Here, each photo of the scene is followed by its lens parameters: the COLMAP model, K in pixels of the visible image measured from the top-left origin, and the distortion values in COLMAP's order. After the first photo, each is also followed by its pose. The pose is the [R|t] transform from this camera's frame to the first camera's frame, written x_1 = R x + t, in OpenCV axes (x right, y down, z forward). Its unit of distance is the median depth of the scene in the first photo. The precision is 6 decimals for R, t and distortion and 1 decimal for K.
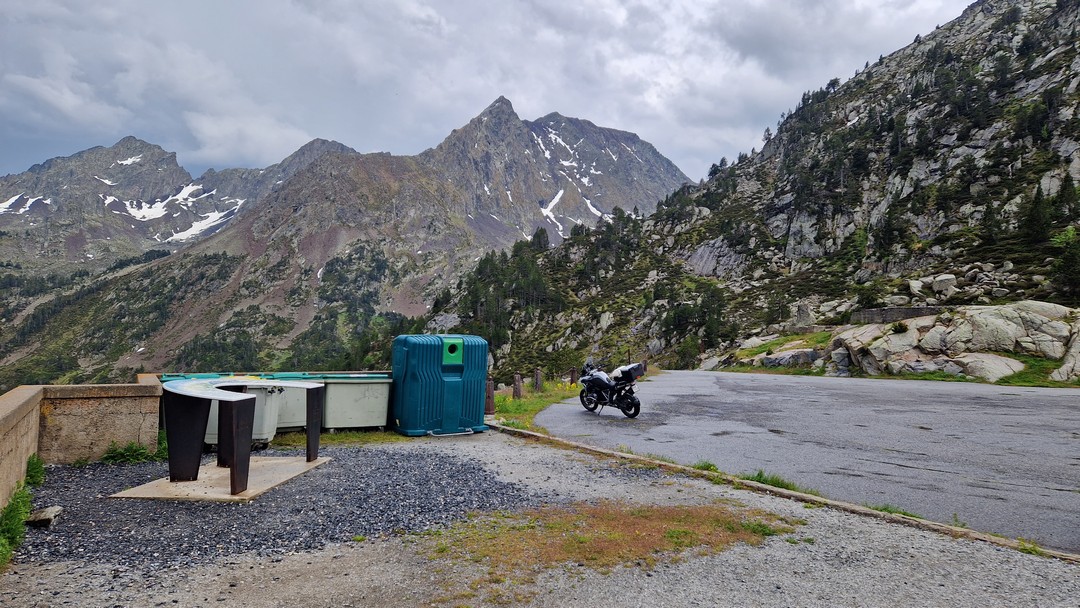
lens RADIAL K [[716.9, 0, 545.5], [0, 716.9, 300.2], [0, 0, 1]] dist [0.084482, -0.074037]
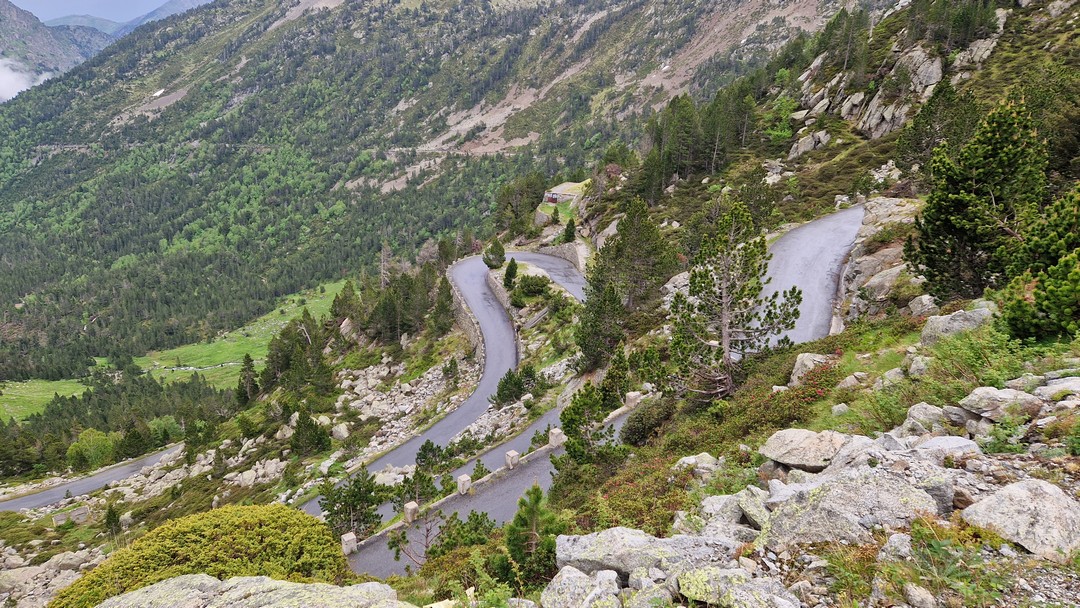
lens RADIAL K [[716.9, 0, 545.5], [0, 716.9, 300.2], [0, 0, 1]] dist [0.084482, -0.074037]
pose [[0.742421, 0.228232, -0.629858, 0.020491], [0.012023, 0.935489, 0.353150, 0.013082], [0.669826, -0.269759, 0.691783, 0.114735]]
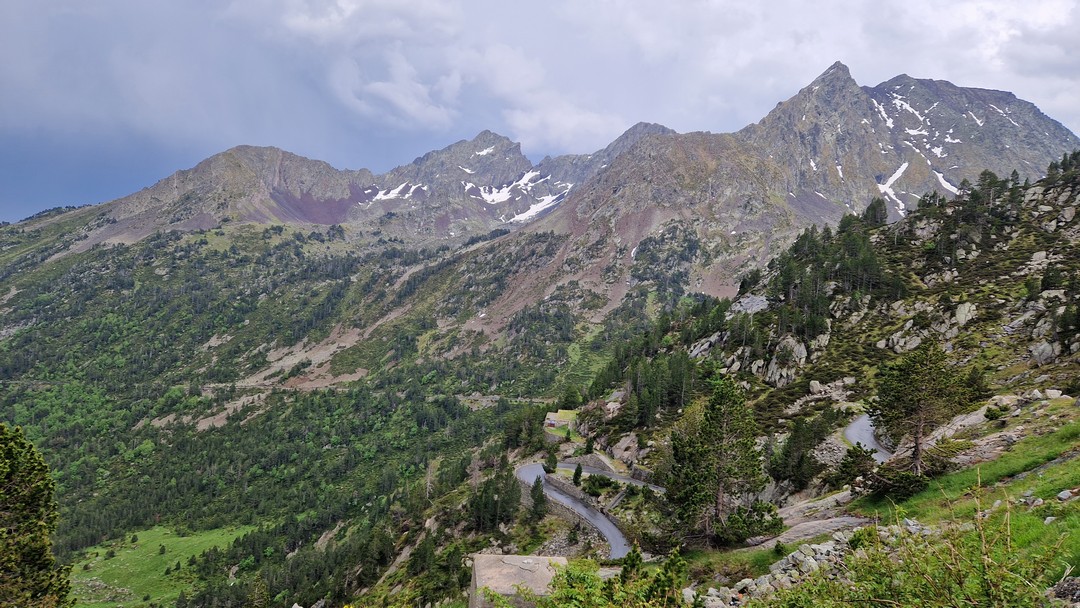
lens RADIAL K [[716.9, 0, 545.5], [0, 716.9, 300.2], [0, 0, 1]] dist [0.084482, -0.074037]
pose [[0.909174, 0.052129, -0.413140, -0.000365], [-0.041616, 0.998541, 0.034410, 0.000963], [0.414331, -0.014092, 0.910017, 0.016331]]
